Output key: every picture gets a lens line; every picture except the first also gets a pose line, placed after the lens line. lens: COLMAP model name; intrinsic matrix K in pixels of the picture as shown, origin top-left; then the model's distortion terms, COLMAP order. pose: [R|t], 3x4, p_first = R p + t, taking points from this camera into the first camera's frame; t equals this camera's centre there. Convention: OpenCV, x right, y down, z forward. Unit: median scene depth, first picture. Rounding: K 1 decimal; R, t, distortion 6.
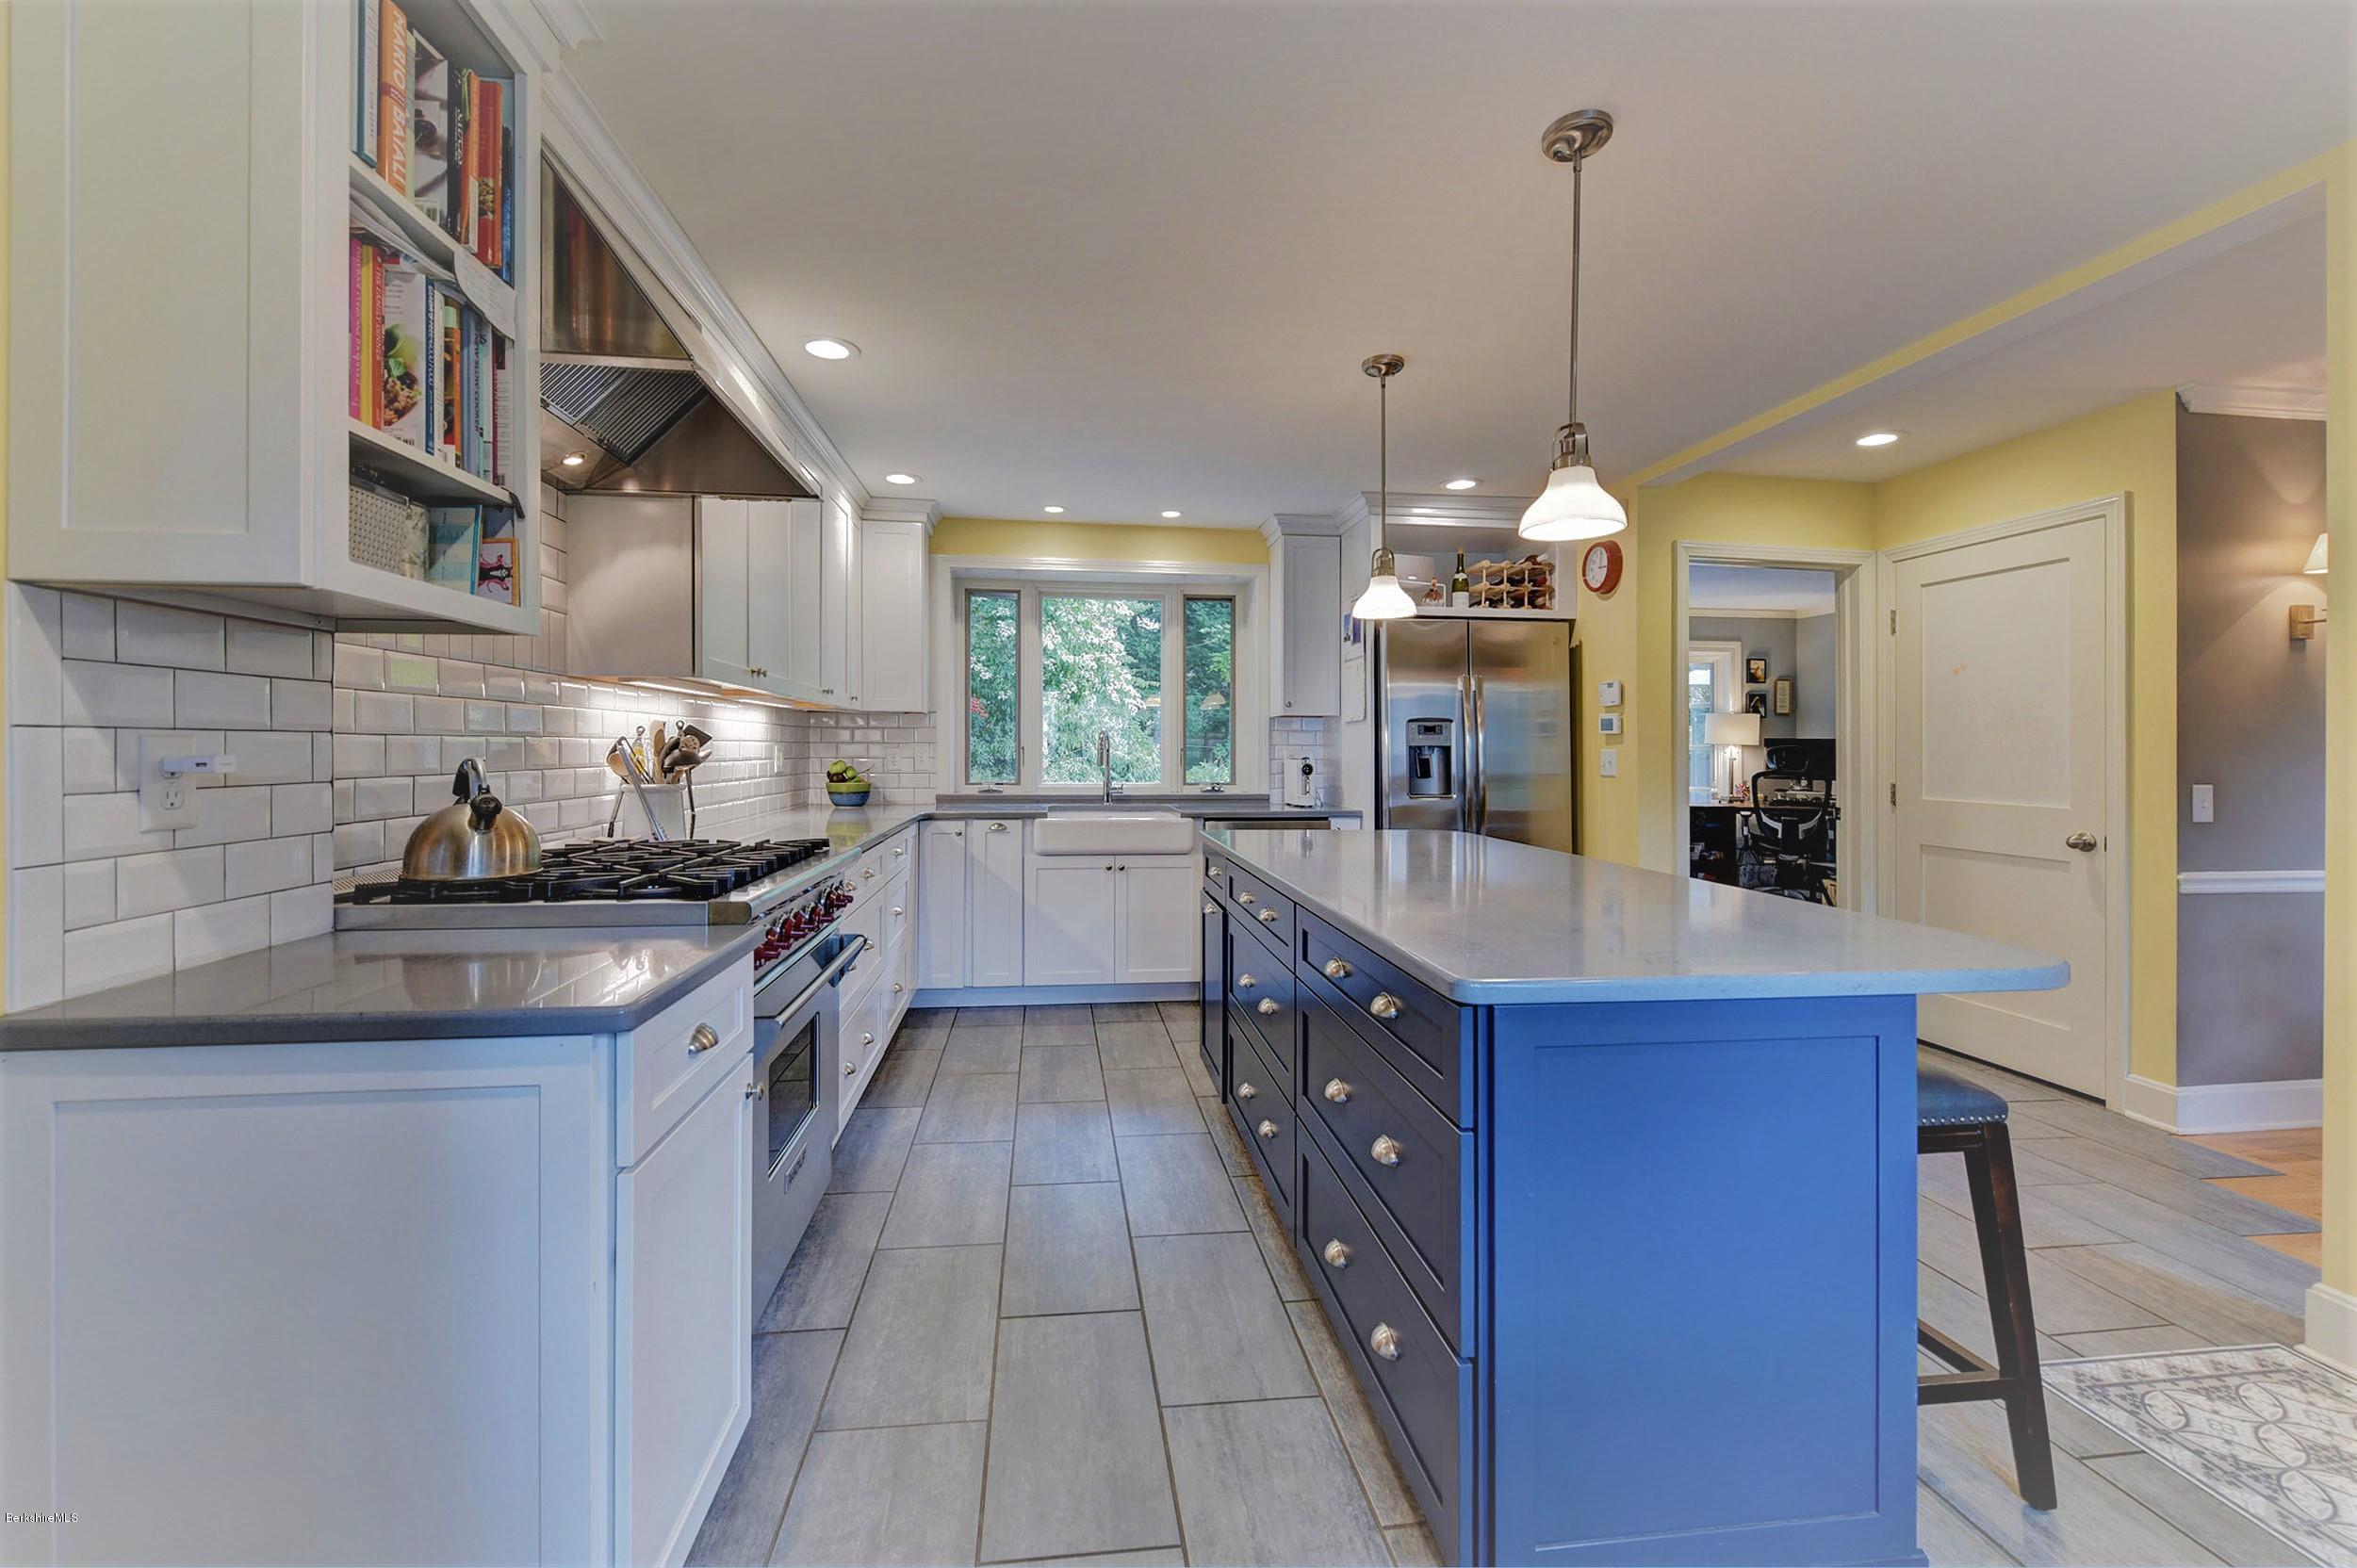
lens RADIAL K [[954.2, 0, 1164.4], [0, 954.2, 744.9], [0, 0, 1]] dist [-0.000499, -0.000477]
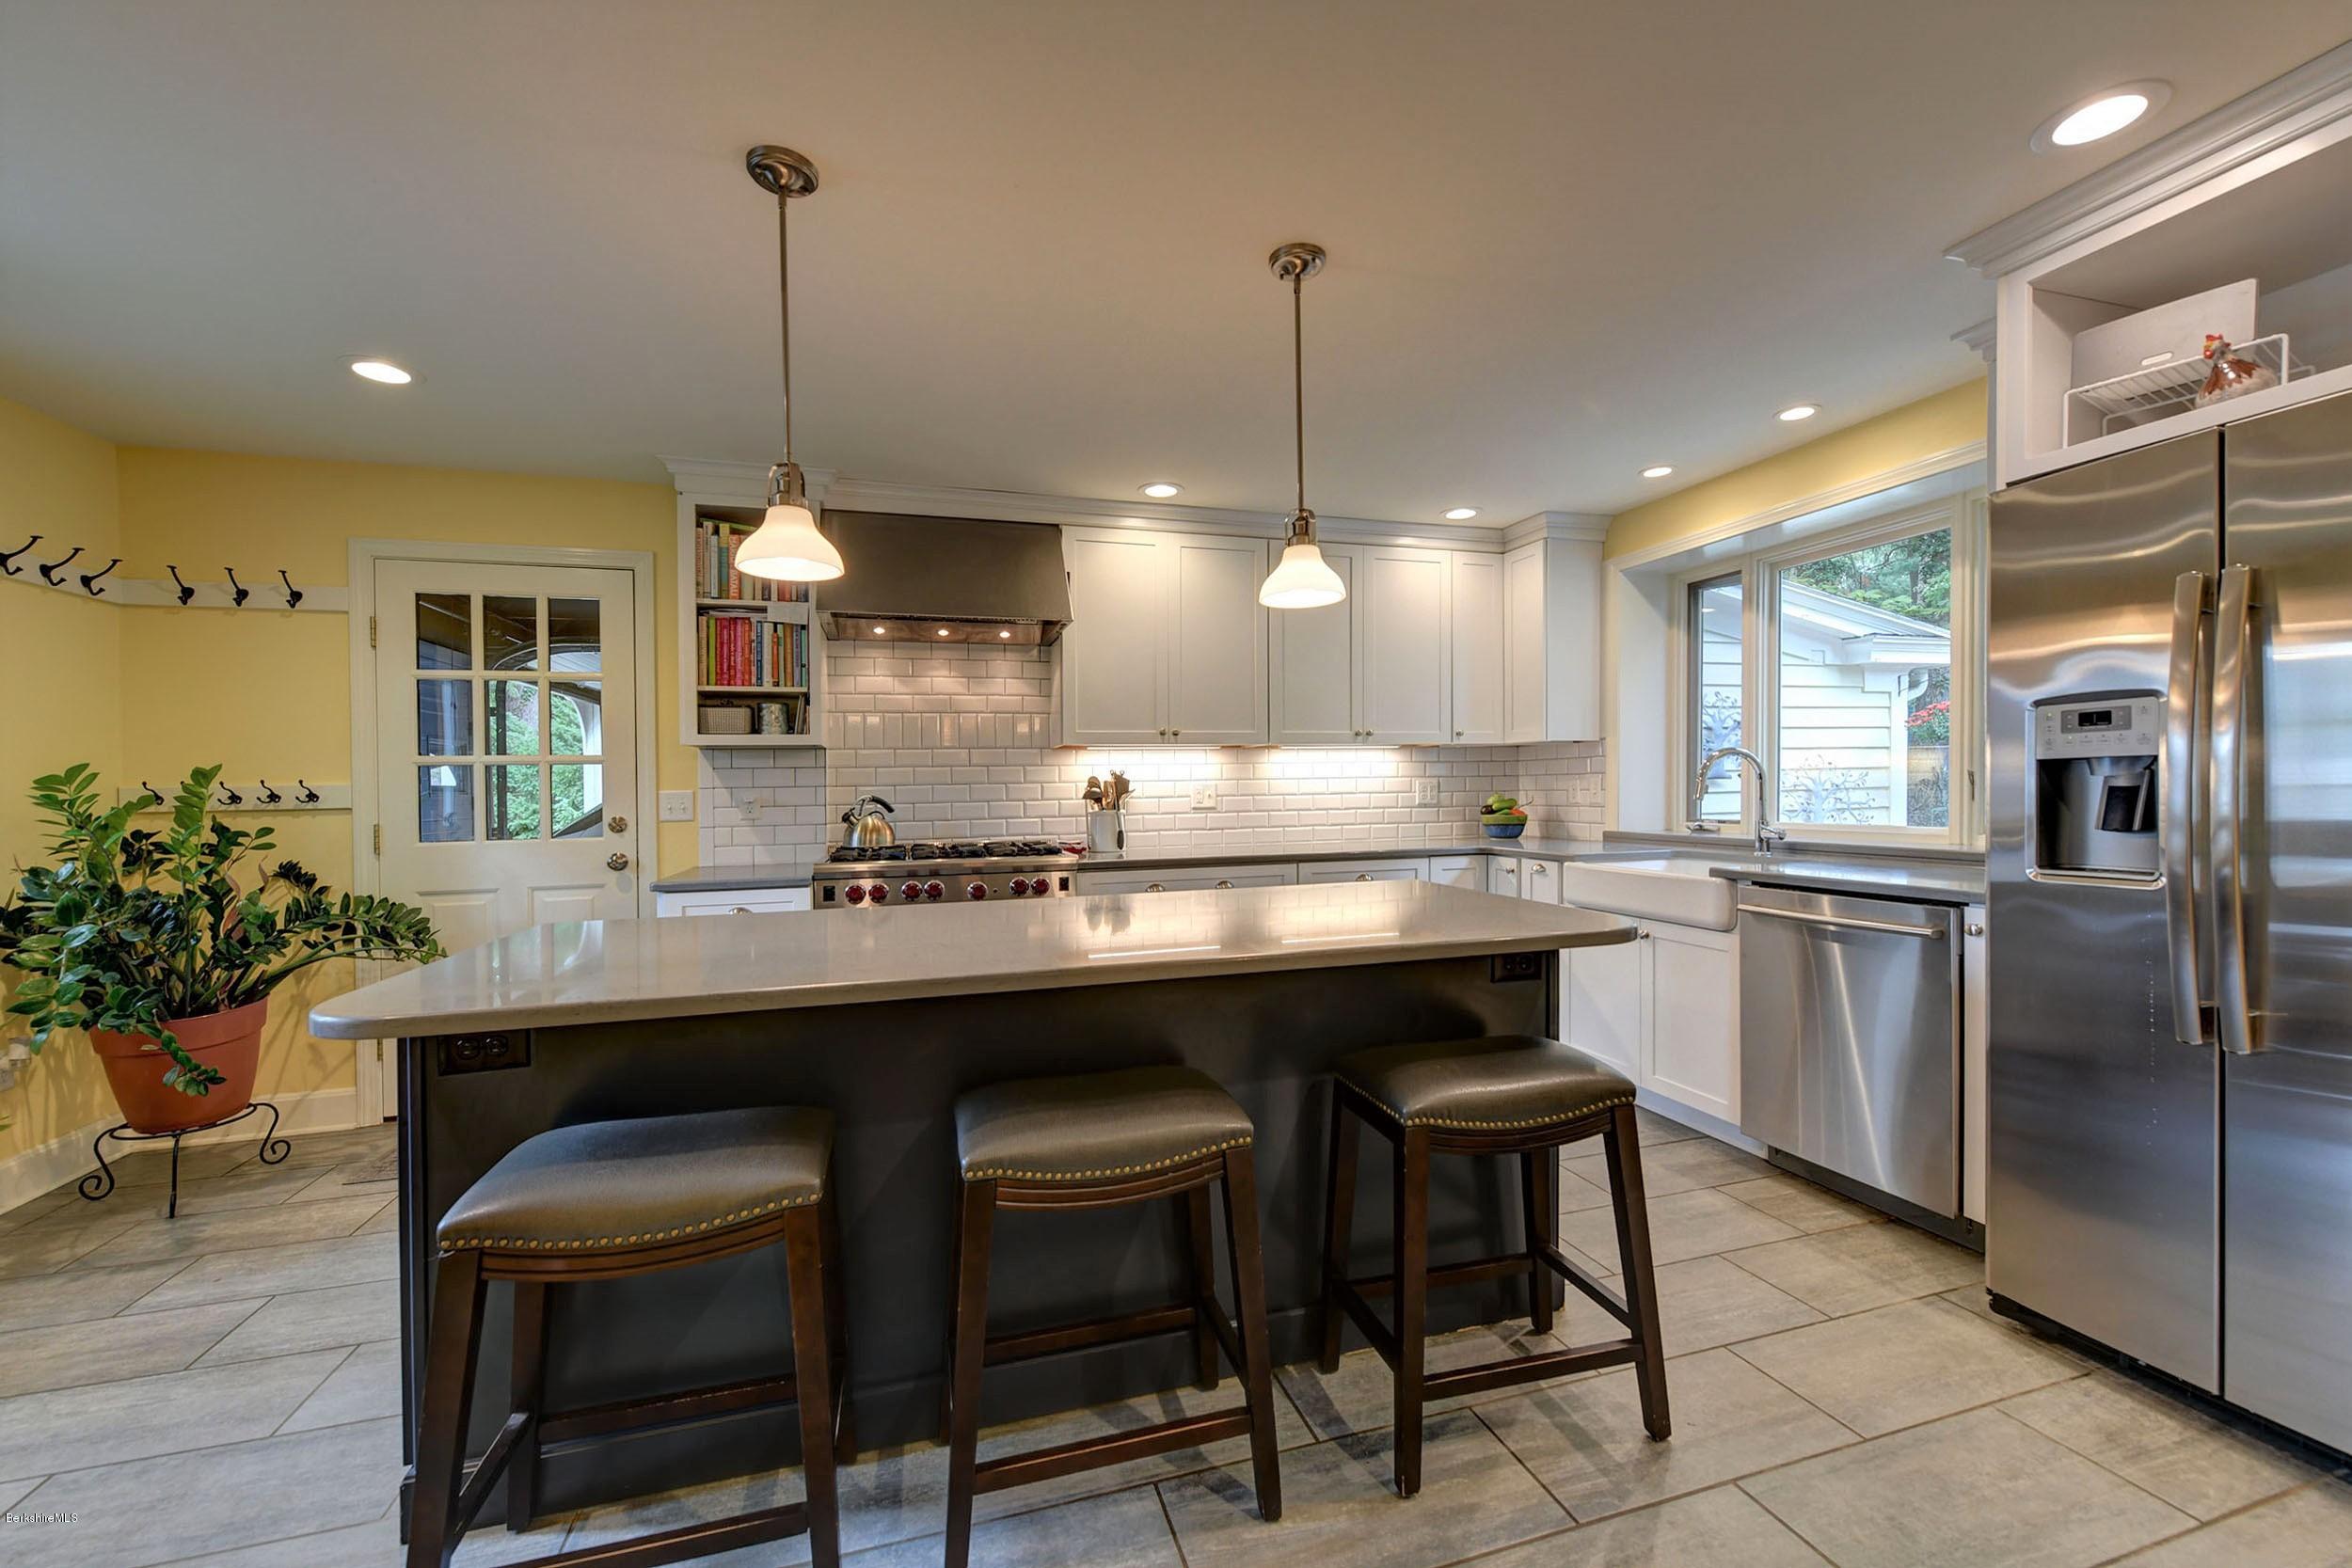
lens RADIAL K [[935.1, 0, 1188.6], [0, 935.1, 790.2], [0, 0, 1]] dist [-0.000799, -0.002298]
pose [[0.173661, -0.004243, -0.984796, 0.628957], [0.022152, 0.999755, -0.000401, 0.006962], [0.984556, -0.021745, 0.173713, 0.527588]]
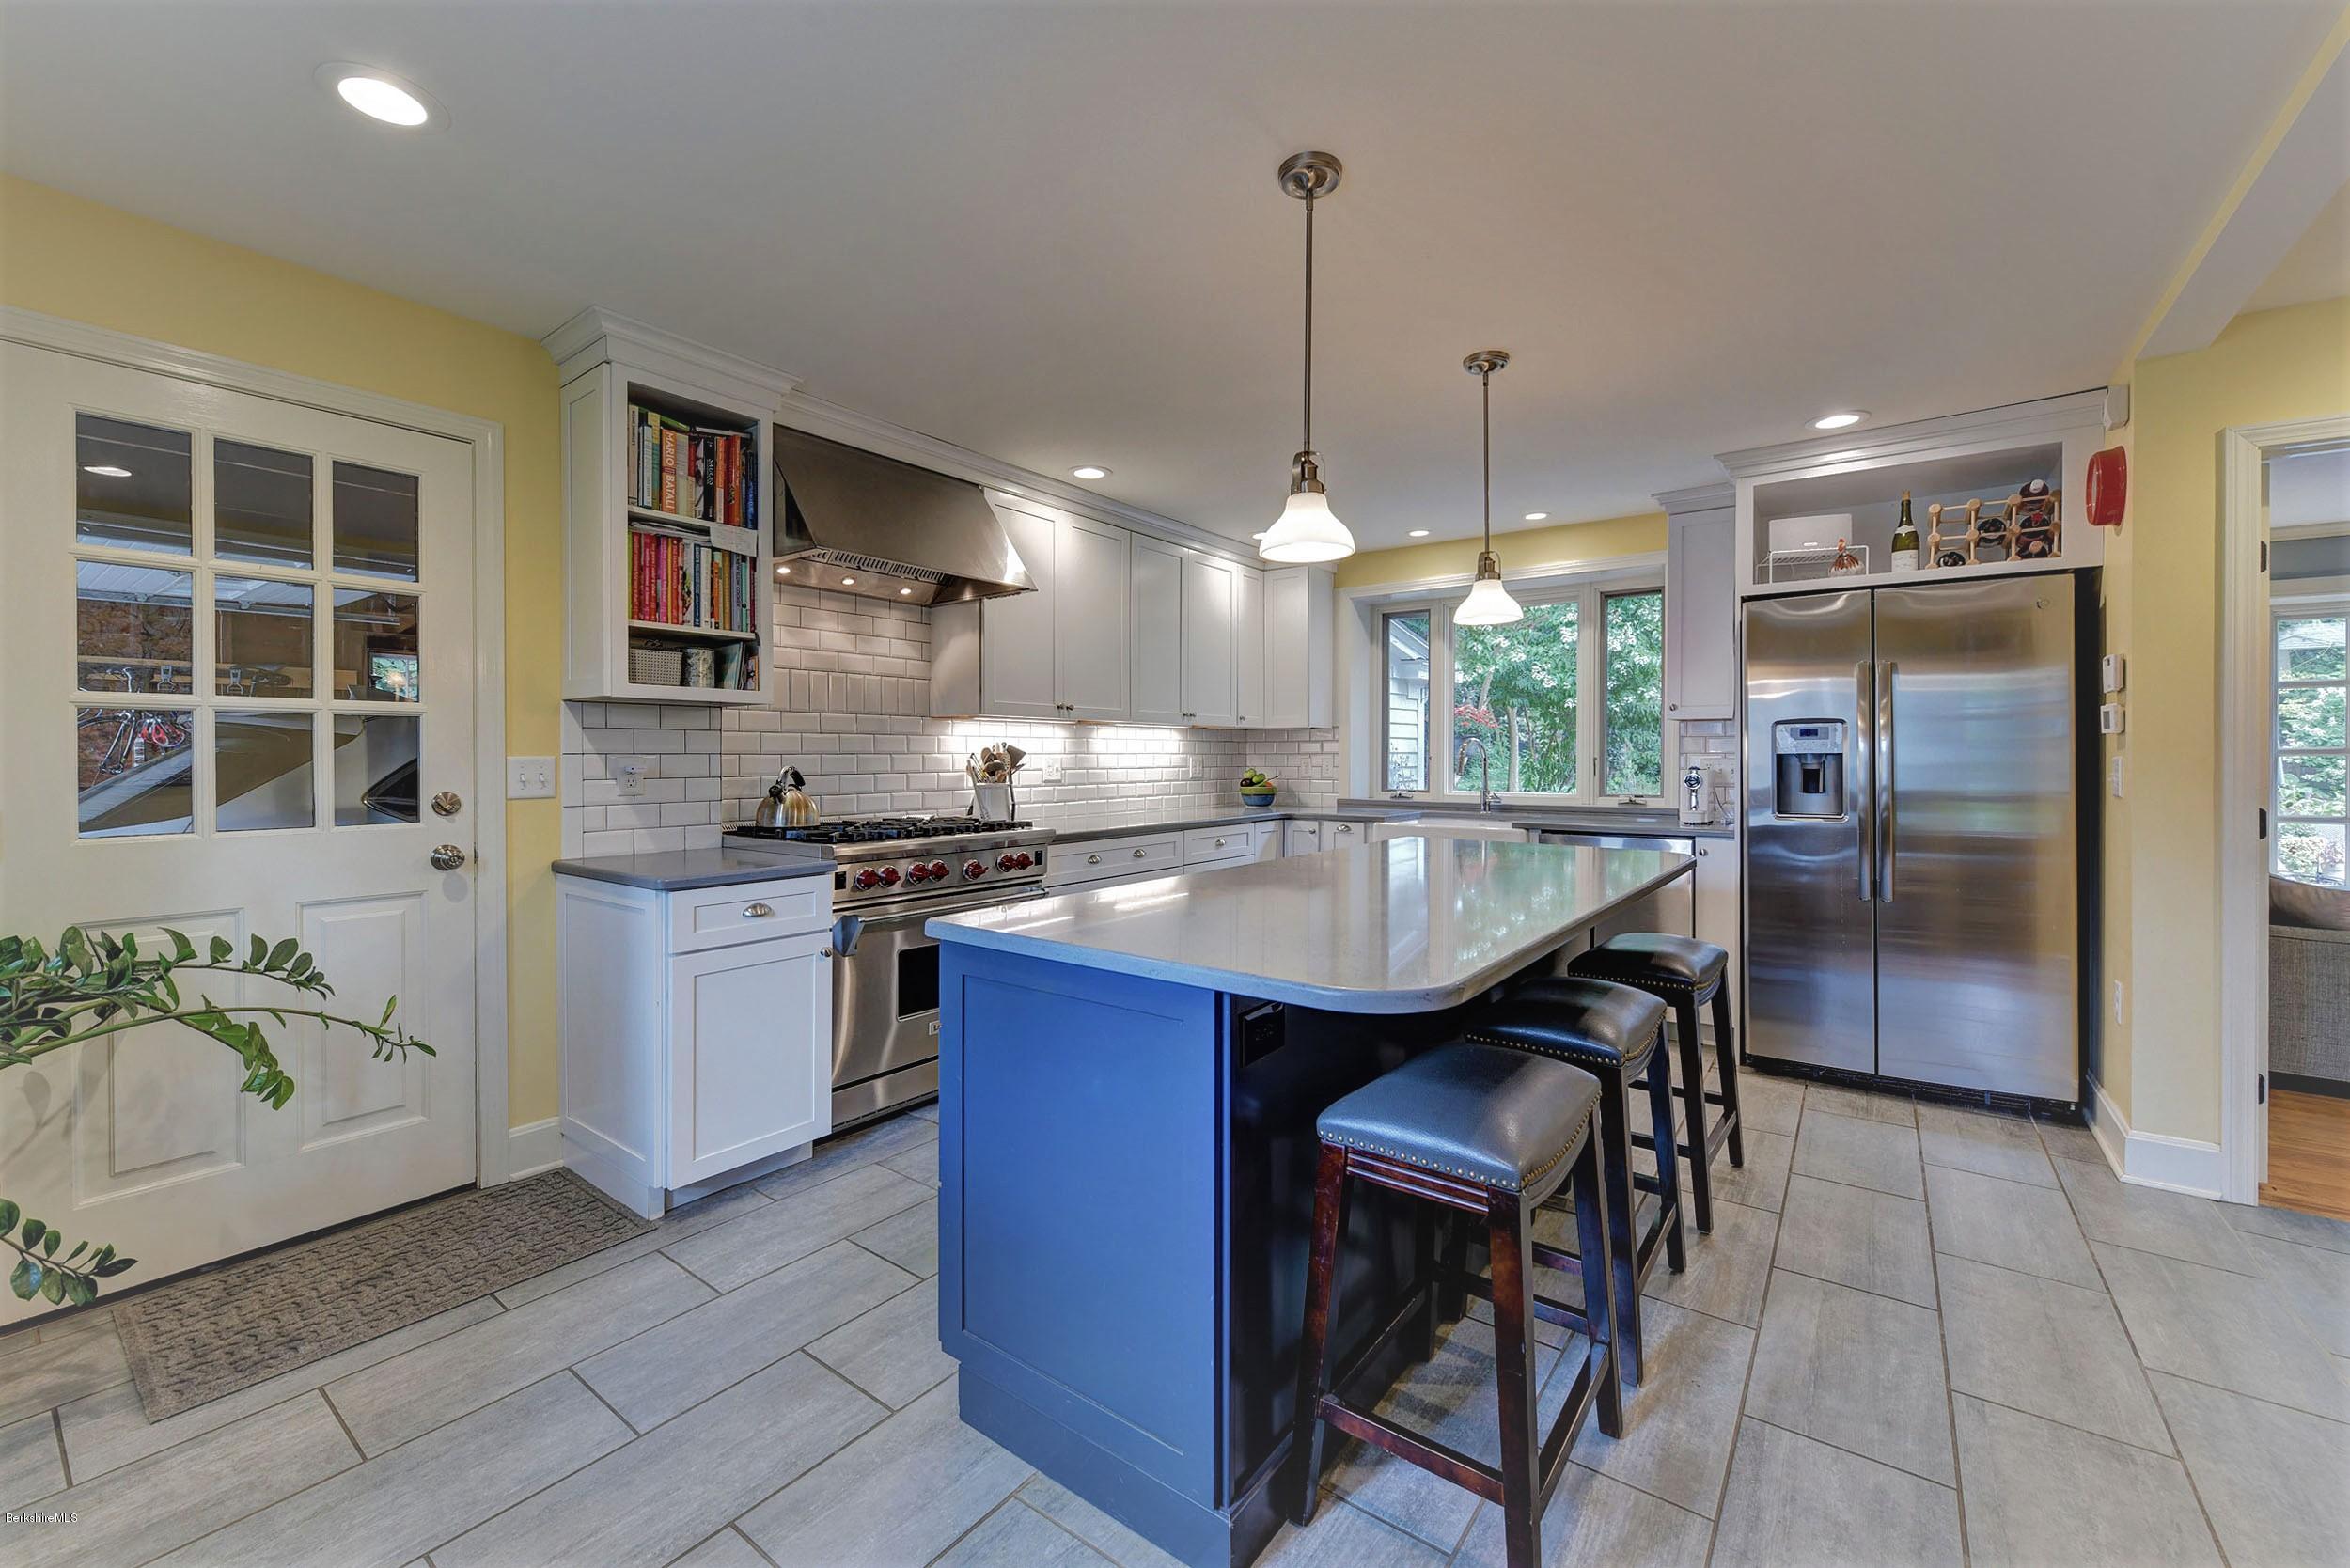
lens RADIAL K [[934.4, 0, 1179.3], [0, 934.4, 753.6], [0, 0, 1]] dist [-0.000799, -0.002298]
pose [[0.723024, -0.006930, -0.690788, 0.448582], [0.007024, 0.999972, -0.002680, -0.000467], [0.690787, -0.002914, 0.723053, 0.068665]]
